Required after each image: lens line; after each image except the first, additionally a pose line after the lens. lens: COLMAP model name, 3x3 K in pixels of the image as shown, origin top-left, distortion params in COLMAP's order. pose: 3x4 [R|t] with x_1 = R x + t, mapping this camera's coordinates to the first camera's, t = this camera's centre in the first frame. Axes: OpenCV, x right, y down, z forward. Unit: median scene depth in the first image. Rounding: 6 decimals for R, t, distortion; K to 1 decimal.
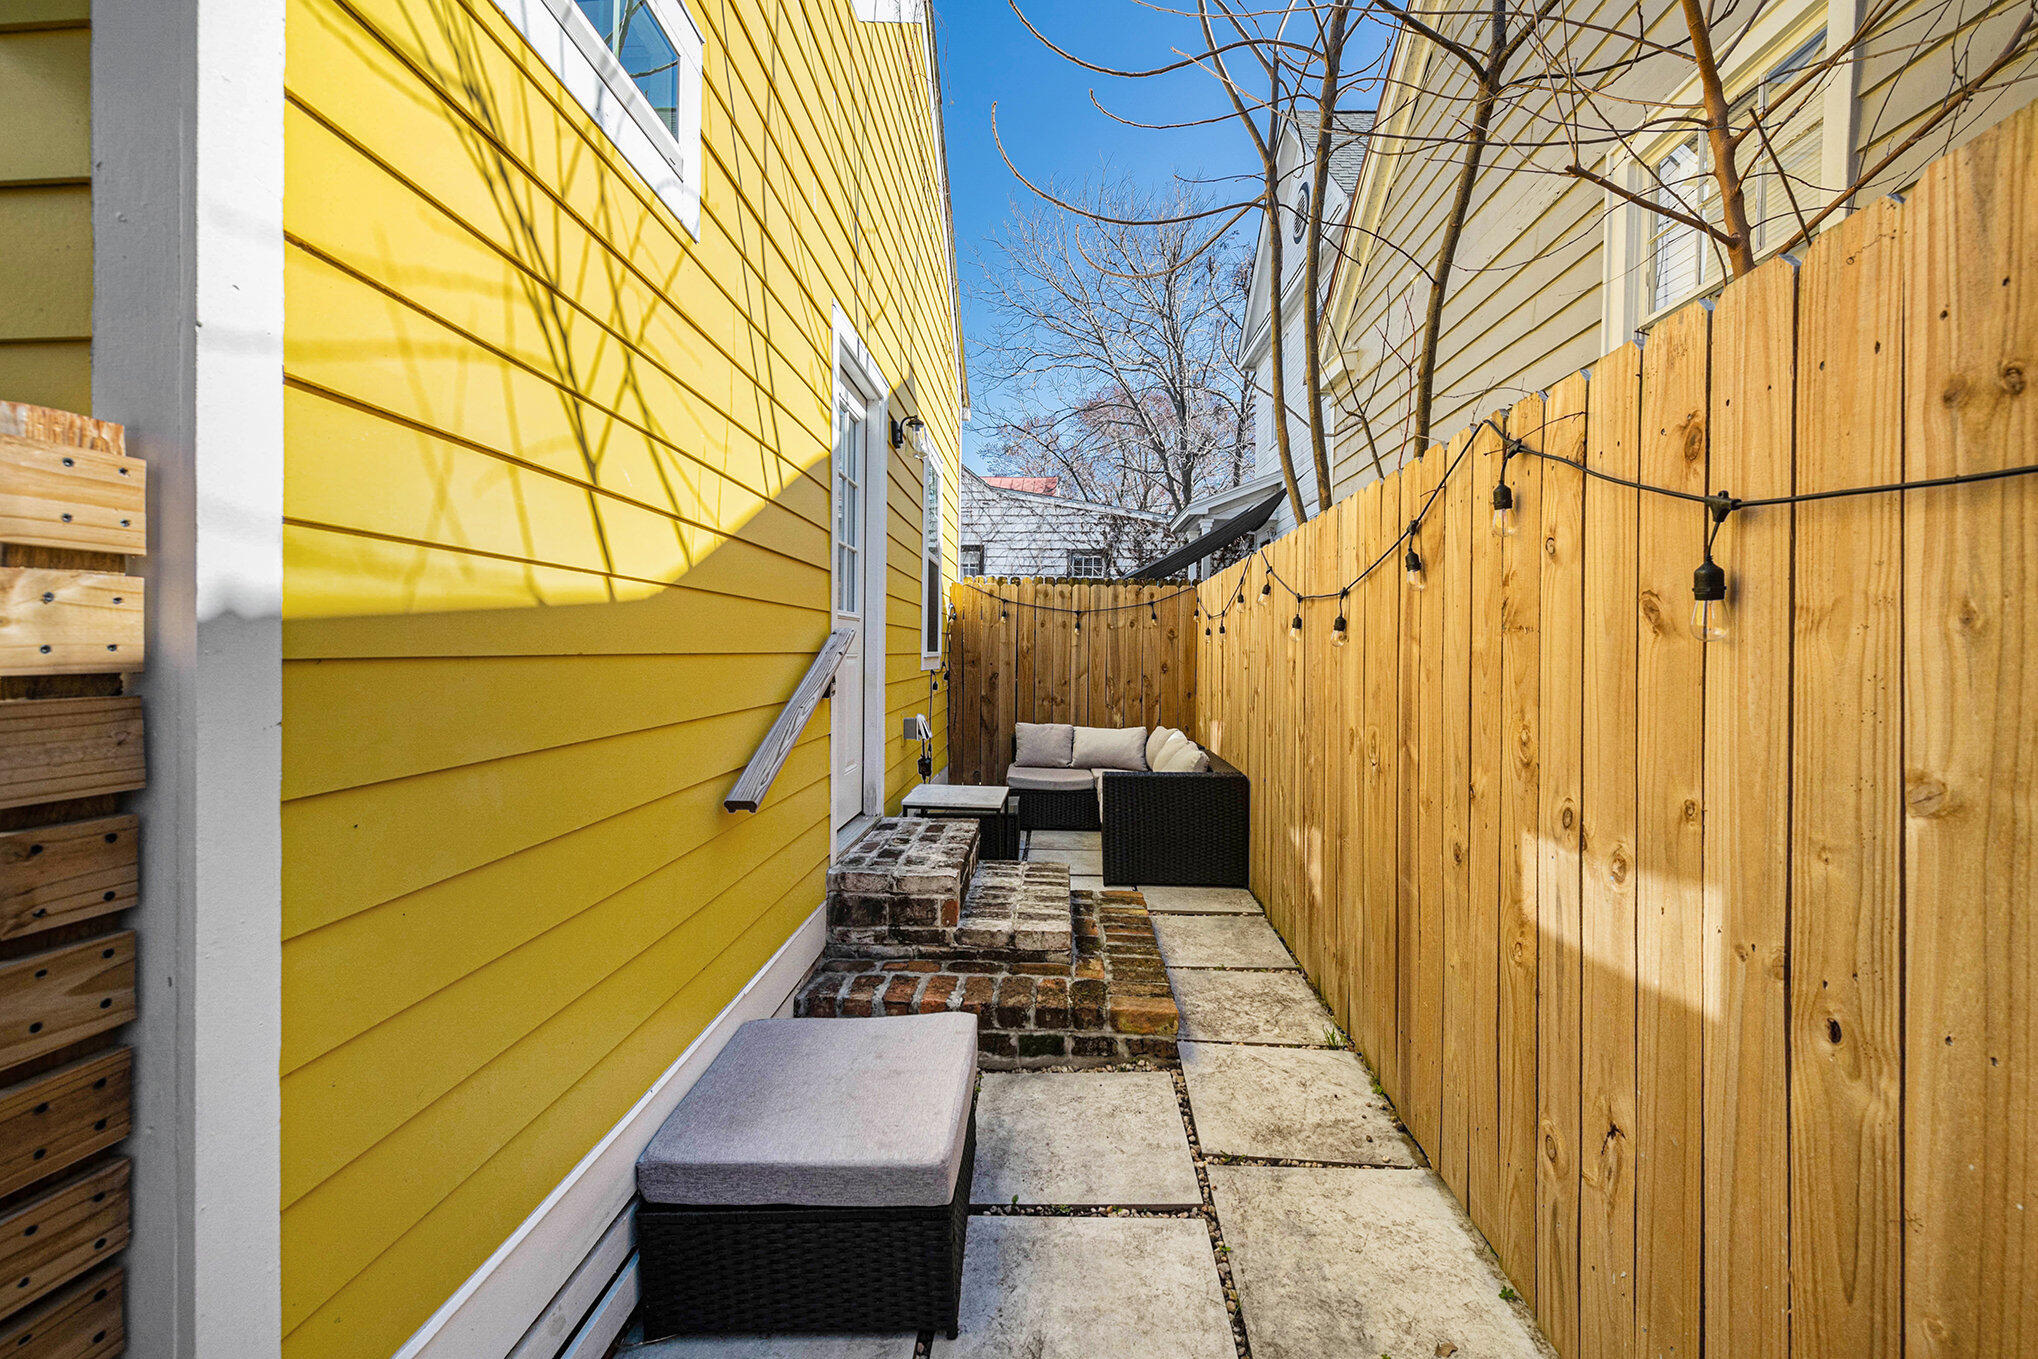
lens RADIAL K [[819.0, 0, 1025.4], [0, 819.0, 663.3], [0, 0, 1]] dist [-0.012363, -0.002661]
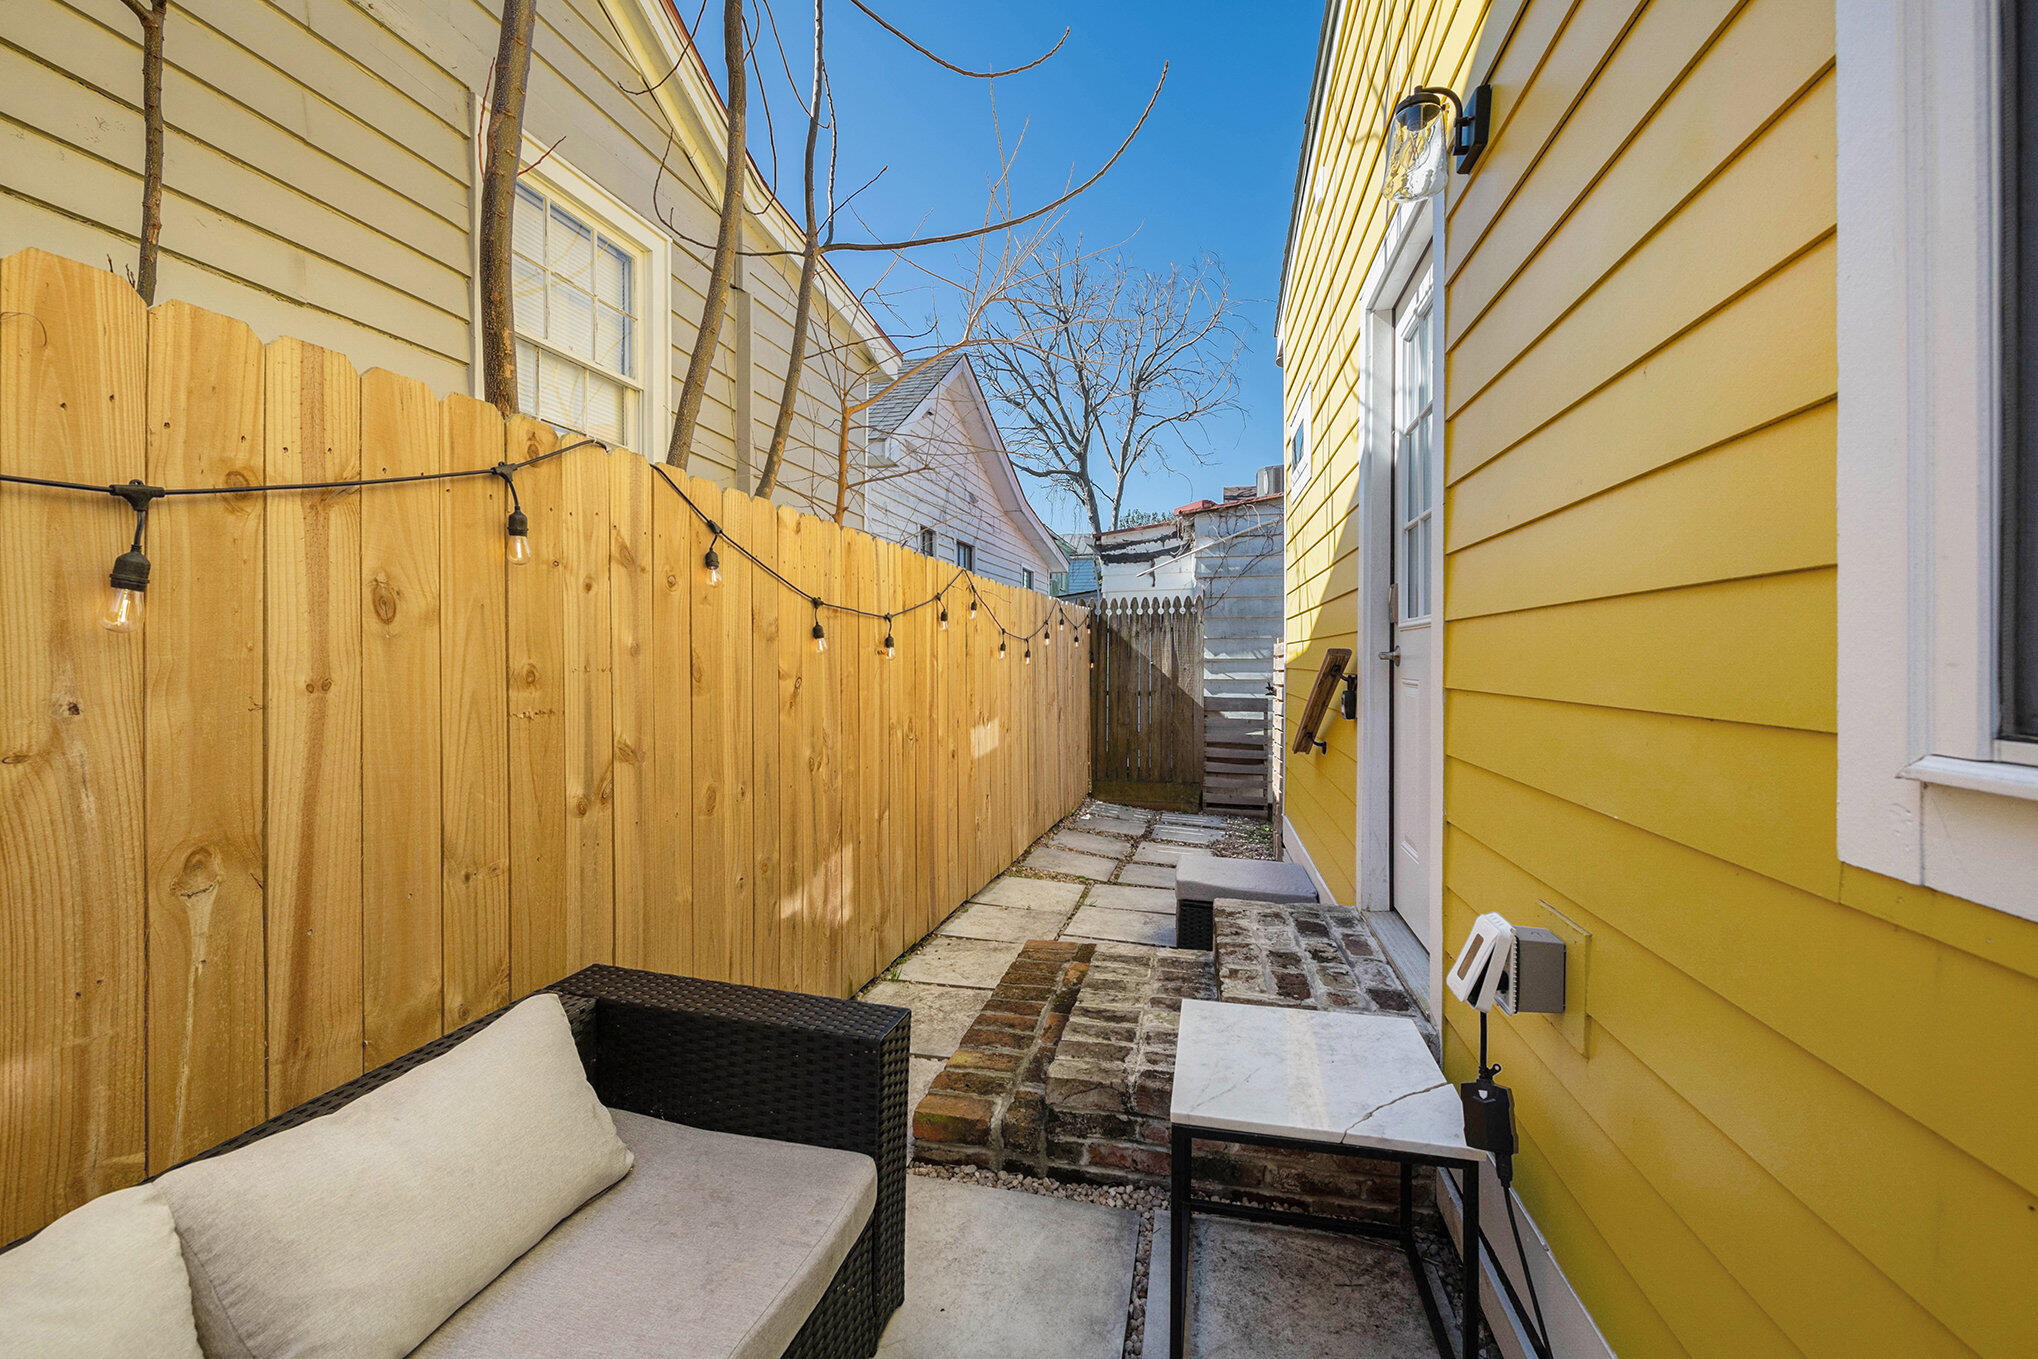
lens RADIAL K [[819.0, 0, 1024.8], [0, 819.0, 661.8], [0, 0, 1]] dist [-0.012363, -0.002661]
pose [[-0.984521, -0.016031, 0.174534, -0.020408], [-0.013221, 0.999764, 0.017252, -0.030367], [-0.174769, 0.014678, -0.984500, 1.530030]]
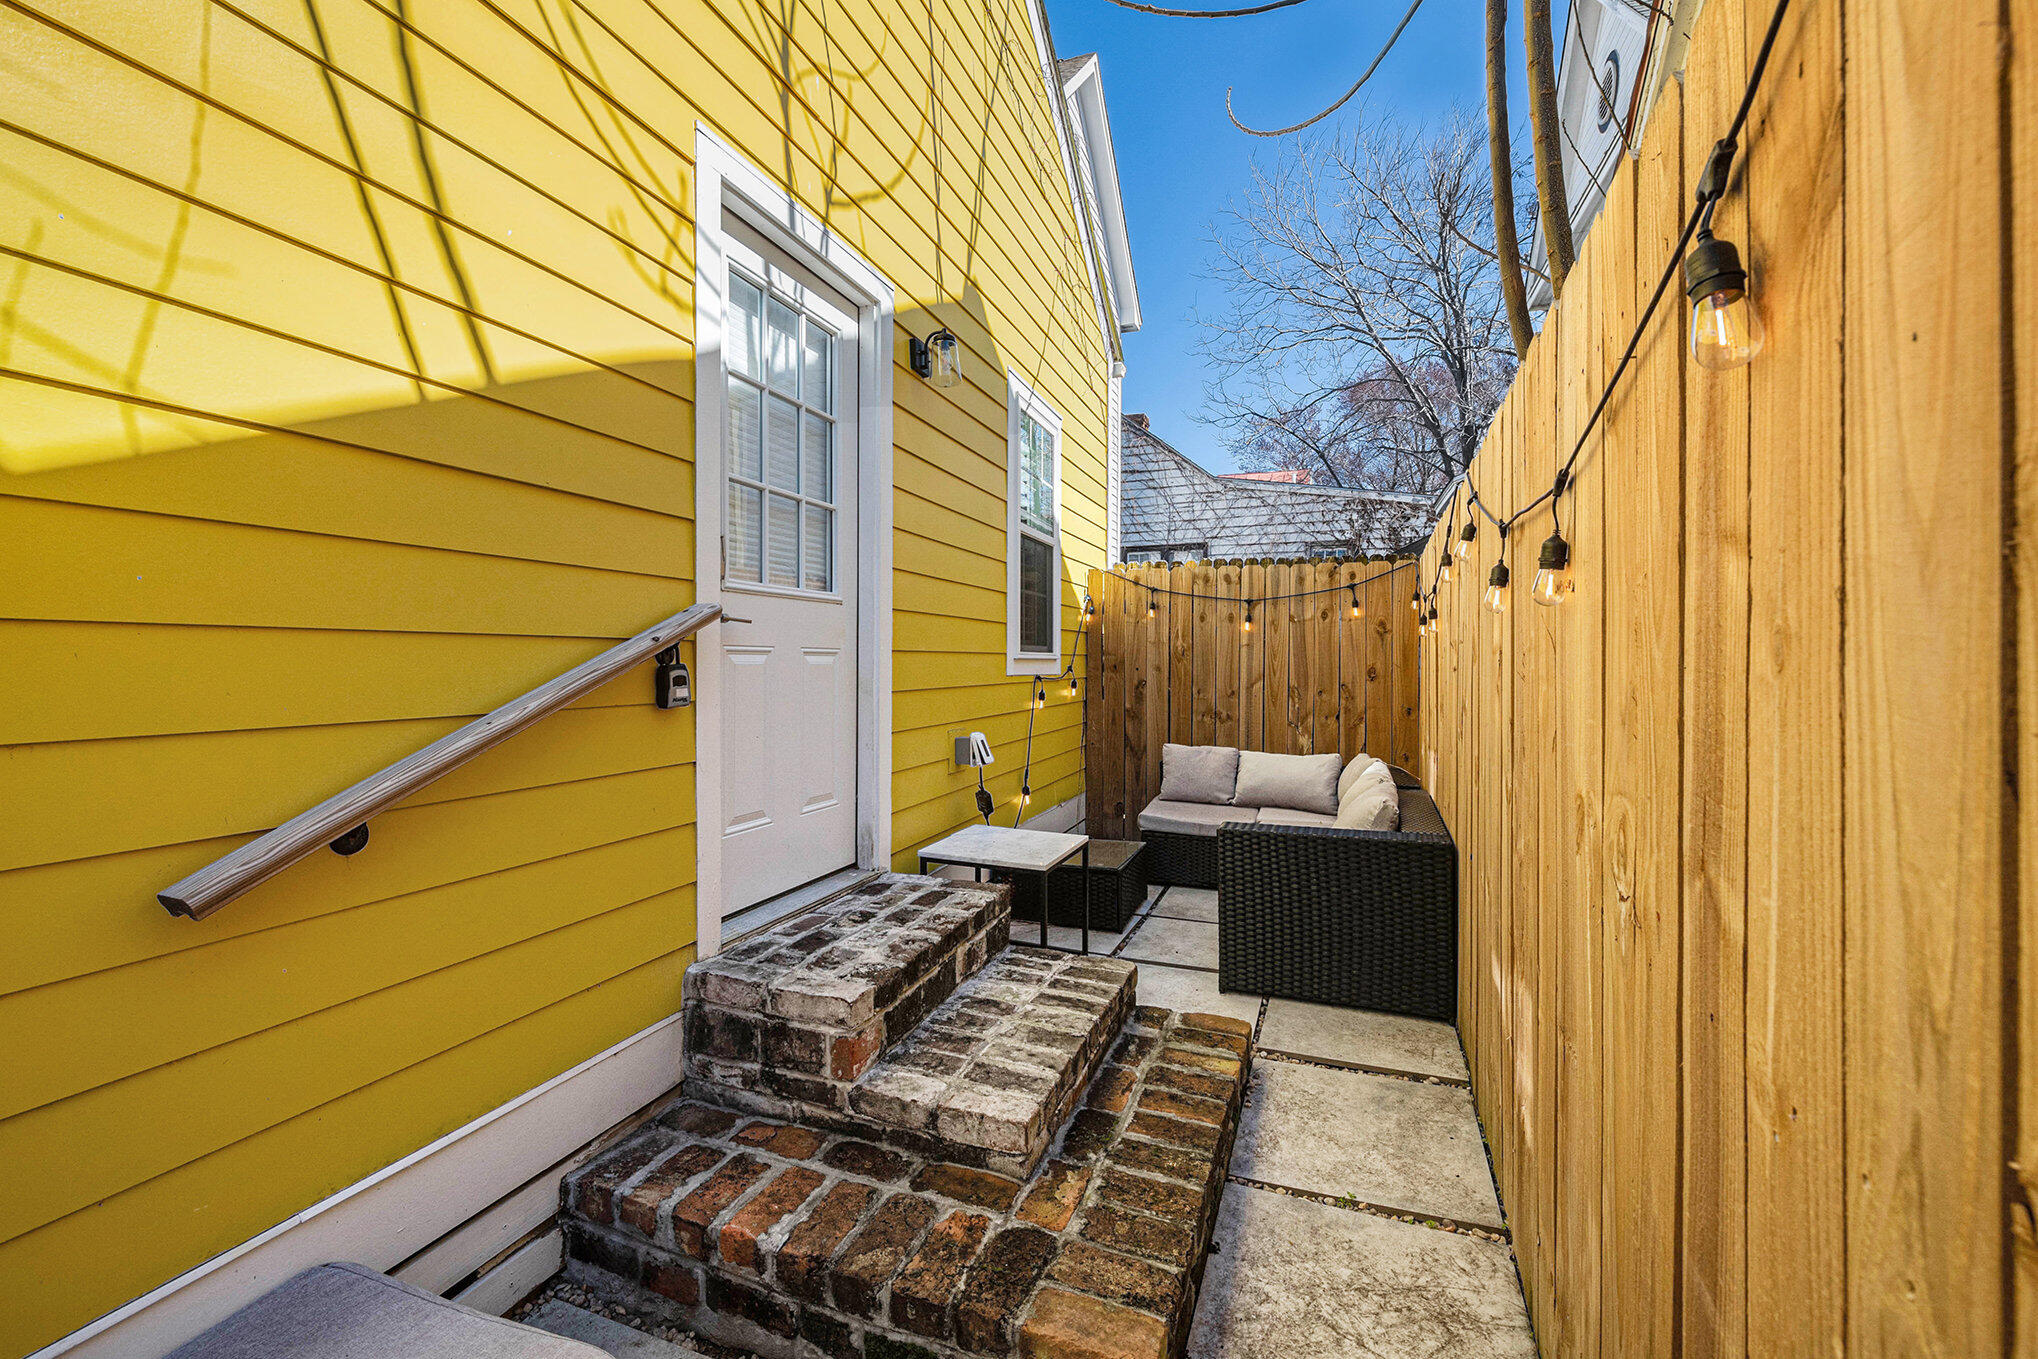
lens RADIAL K [[819.0, 0, 1019.4], [0, 819.0, 671.6], [0, 0, 1]] dist [-0.012363, -0.002661]
pose [[0.947305, -0.004267, -0.320305, 0.177850], [0.002499, 0.999979, -0.005930, 0.012115], [0.320324, 0.004817, 0.947296, 0.347372]]
